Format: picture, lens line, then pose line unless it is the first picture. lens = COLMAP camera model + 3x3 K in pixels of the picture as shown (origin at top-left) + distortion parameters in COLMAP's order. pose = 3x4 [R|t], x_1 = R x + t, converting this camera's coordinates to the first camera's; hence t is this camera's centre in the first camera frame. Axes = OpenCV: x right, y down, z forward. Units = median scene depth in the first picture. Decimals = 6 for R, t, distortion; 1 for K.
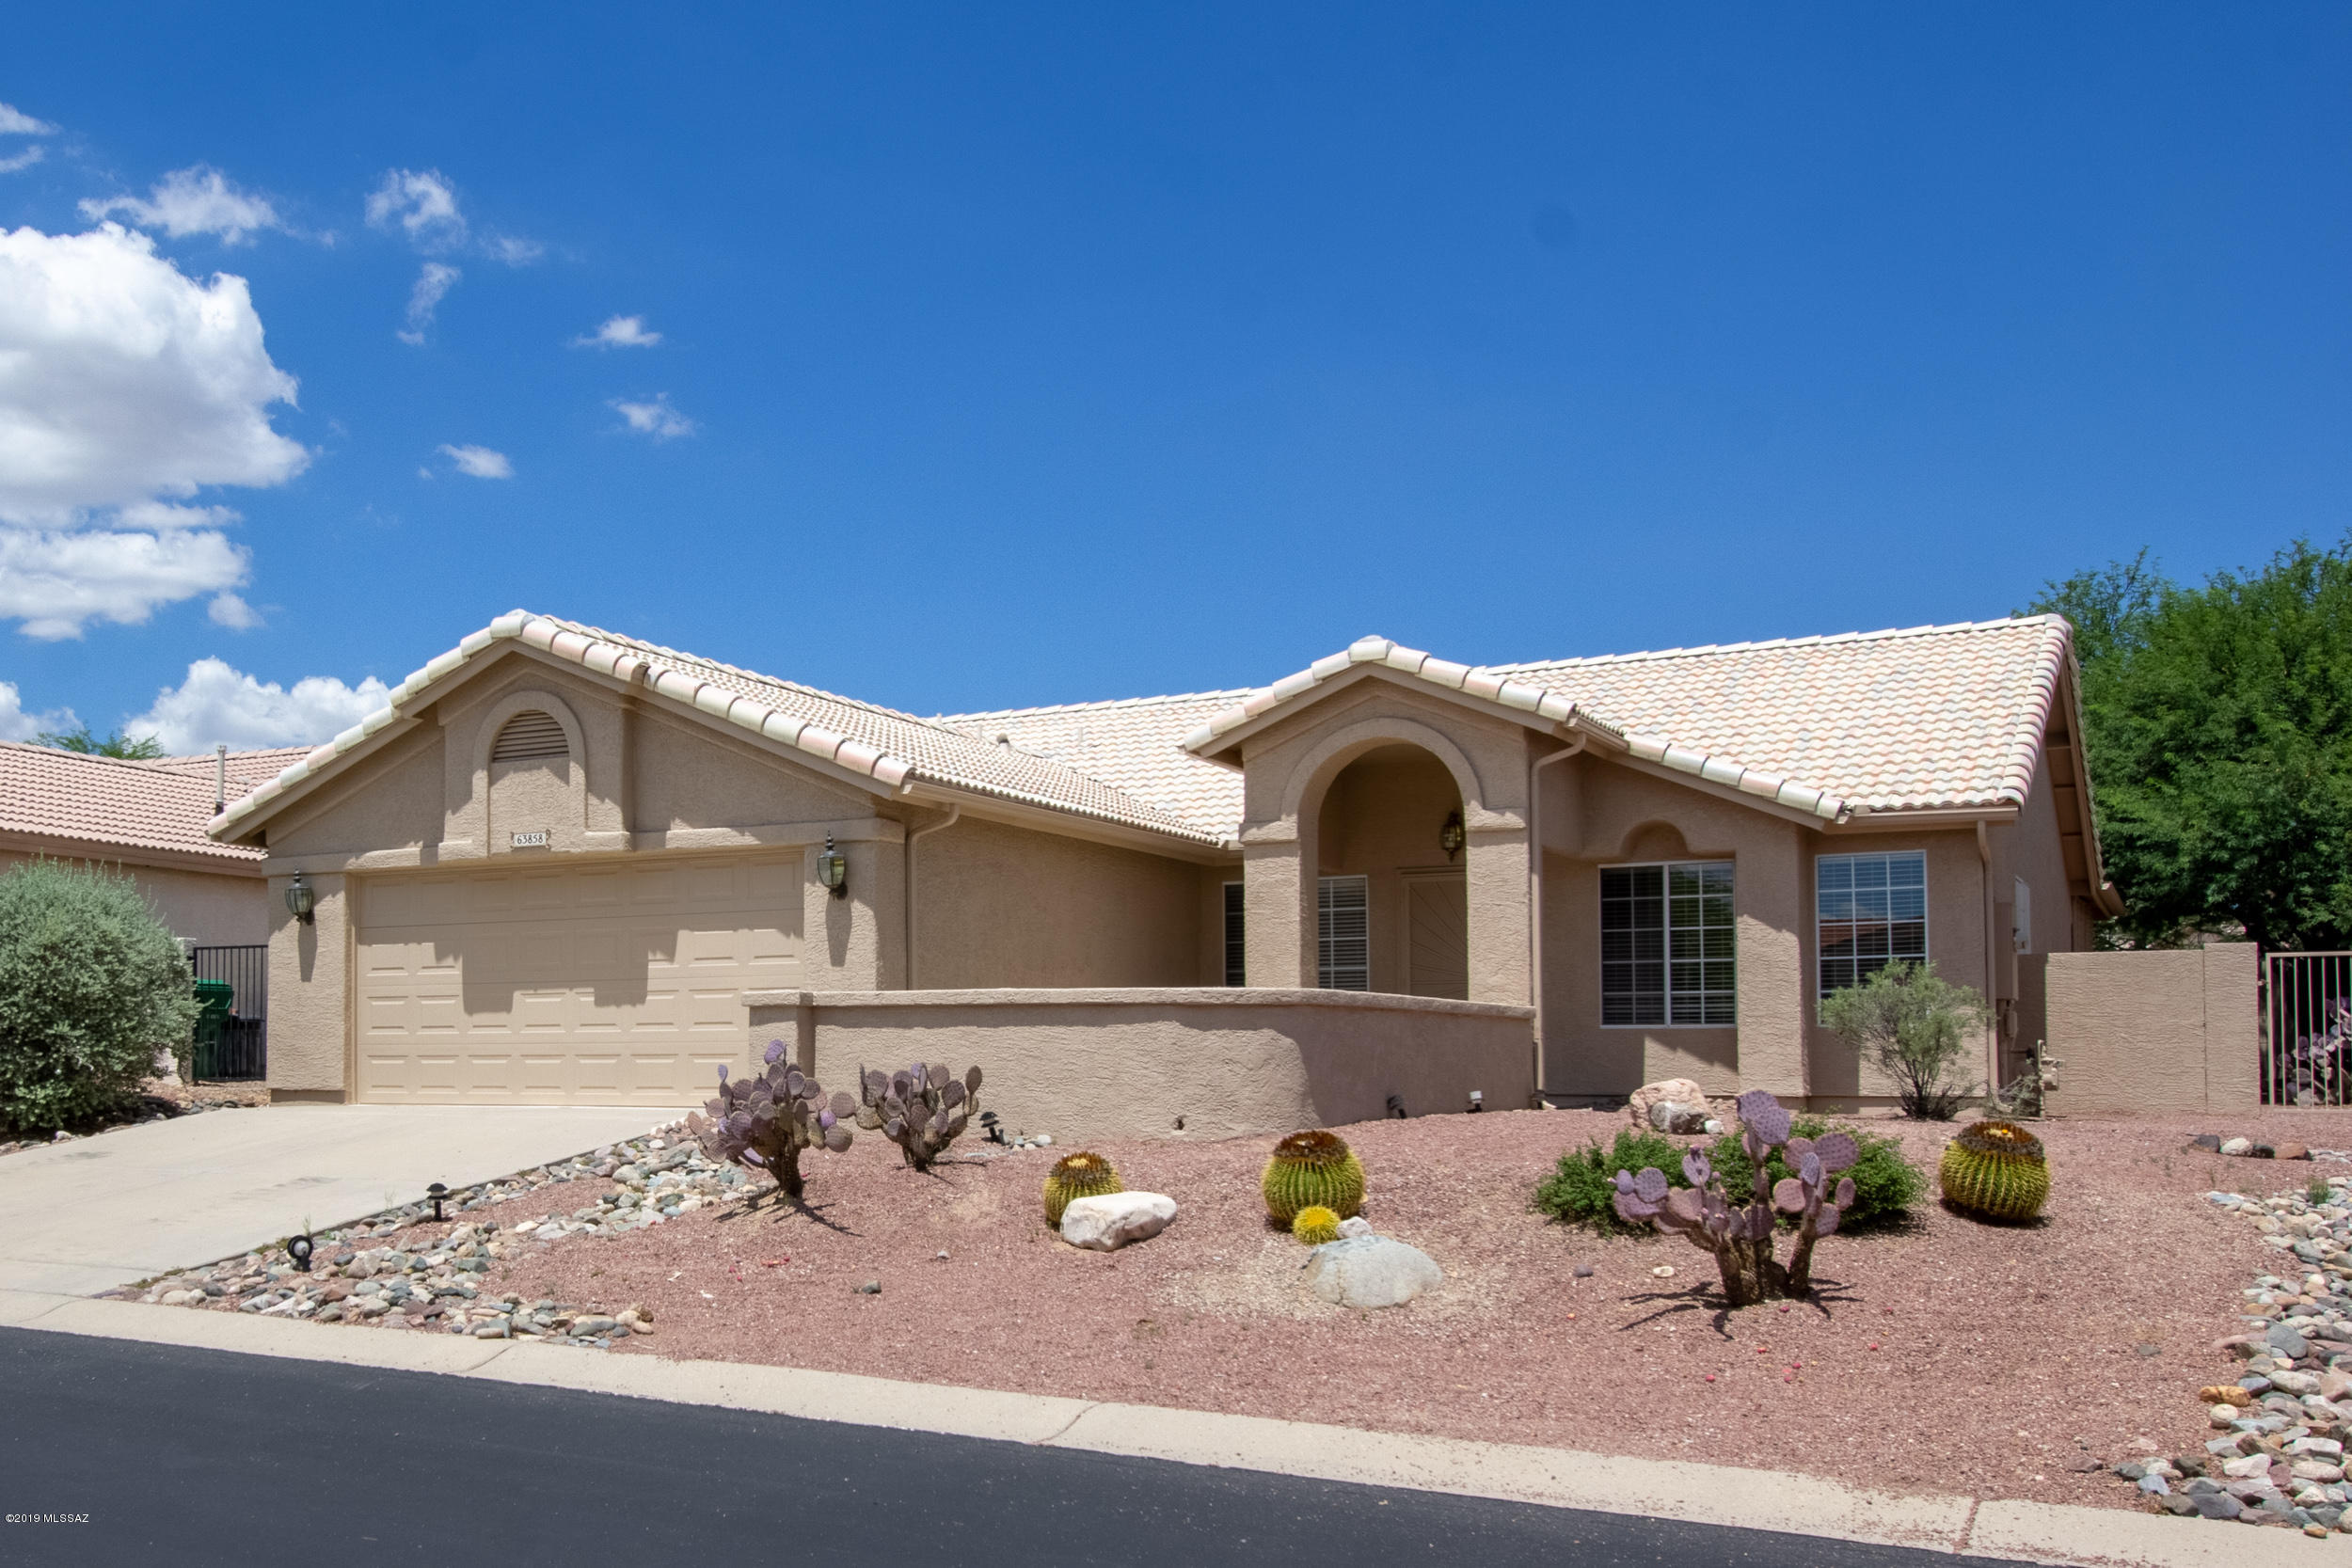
lens RADIAL K [[1833.0, 0, 1173.9], [0, 1833.0, 832.5], [0, 0, 1]] dist [0.013616, 0.004903]
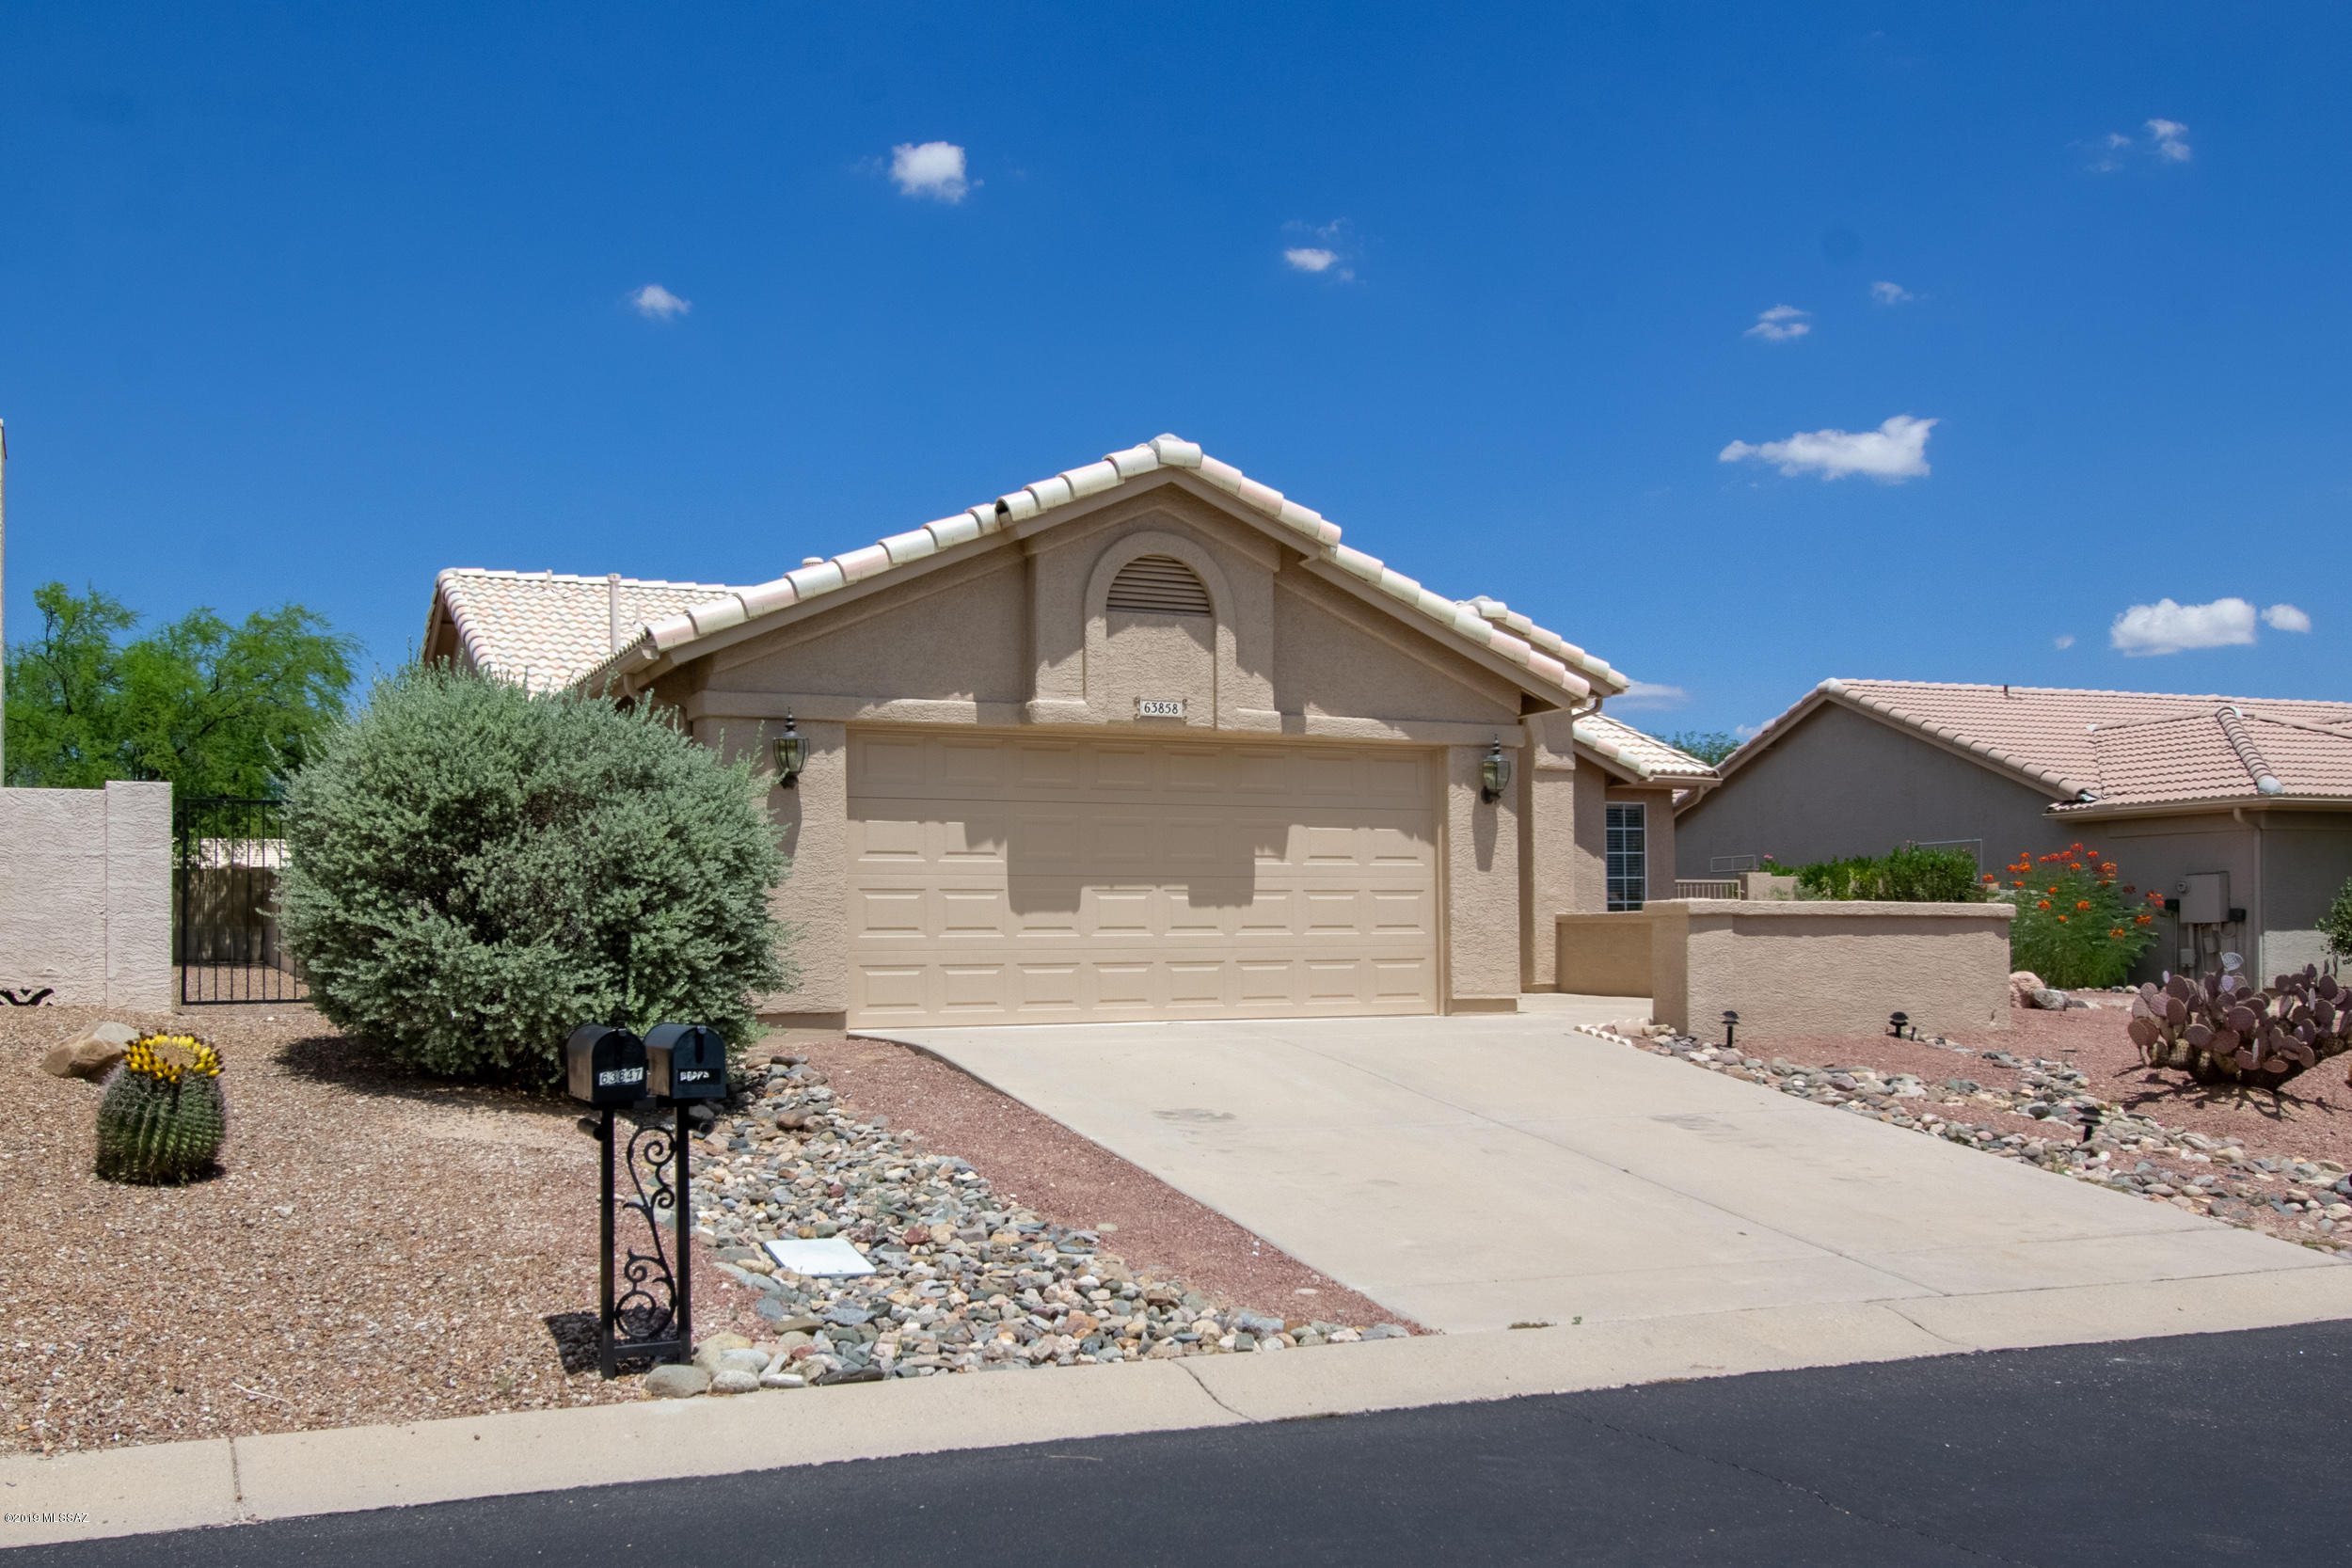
lens RADIAL K [[1570.1, 0, 1049.4], [0, 1570.1, 792.5], [0, 0, 1]] dist [0.003765, 0.001468]
pose [[0.735665, 0.059469, 0.674730, -0.853165], [-0.078988, 0.996874, -0.001741, 0.046463], [-0.672724, -0.052015, 0.738063, 0.488049]]
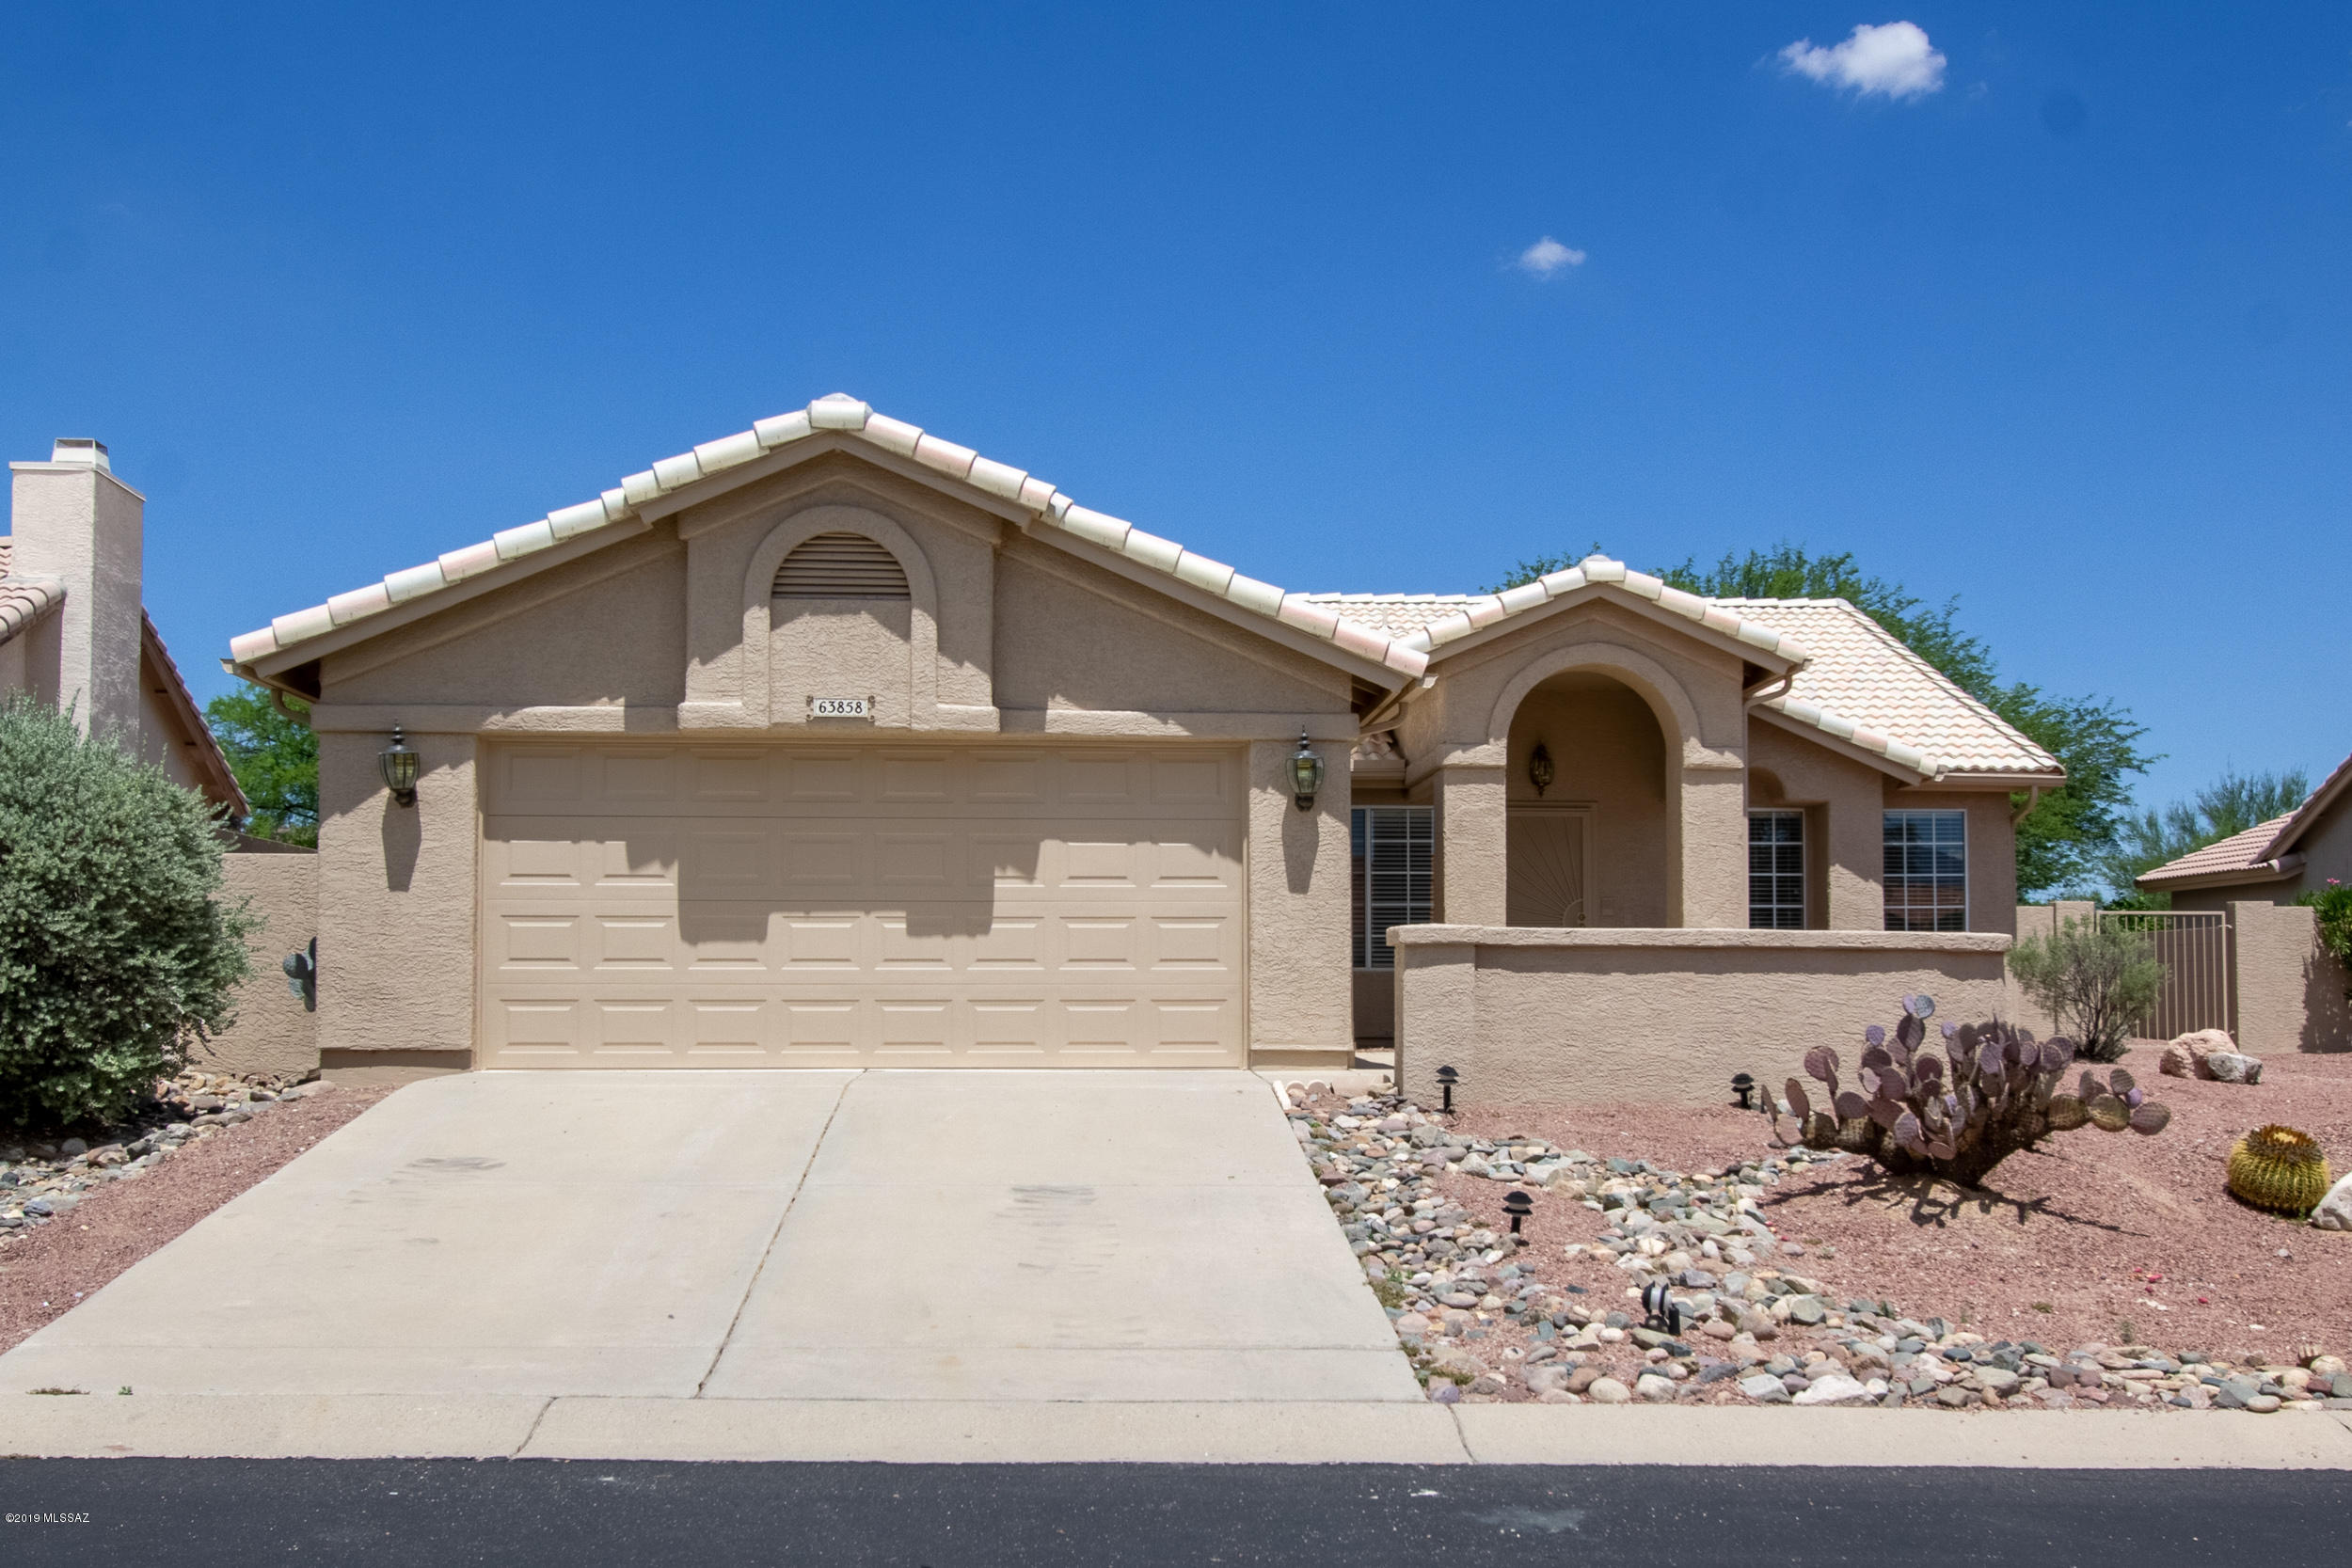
lens RADIAL K [[1834.3, 0, 1271.2], [0, 1834.3, 784.8], [0, 0, 1]] dist [0.006367, 0.001292]
pose [[0.888524, 0.054039, 0.455637, -0.518230], [-0.059535, 0.998224, -0.002294, 0.025357], [-0.454952, -0.025088, 0.890163, 0.260438]]
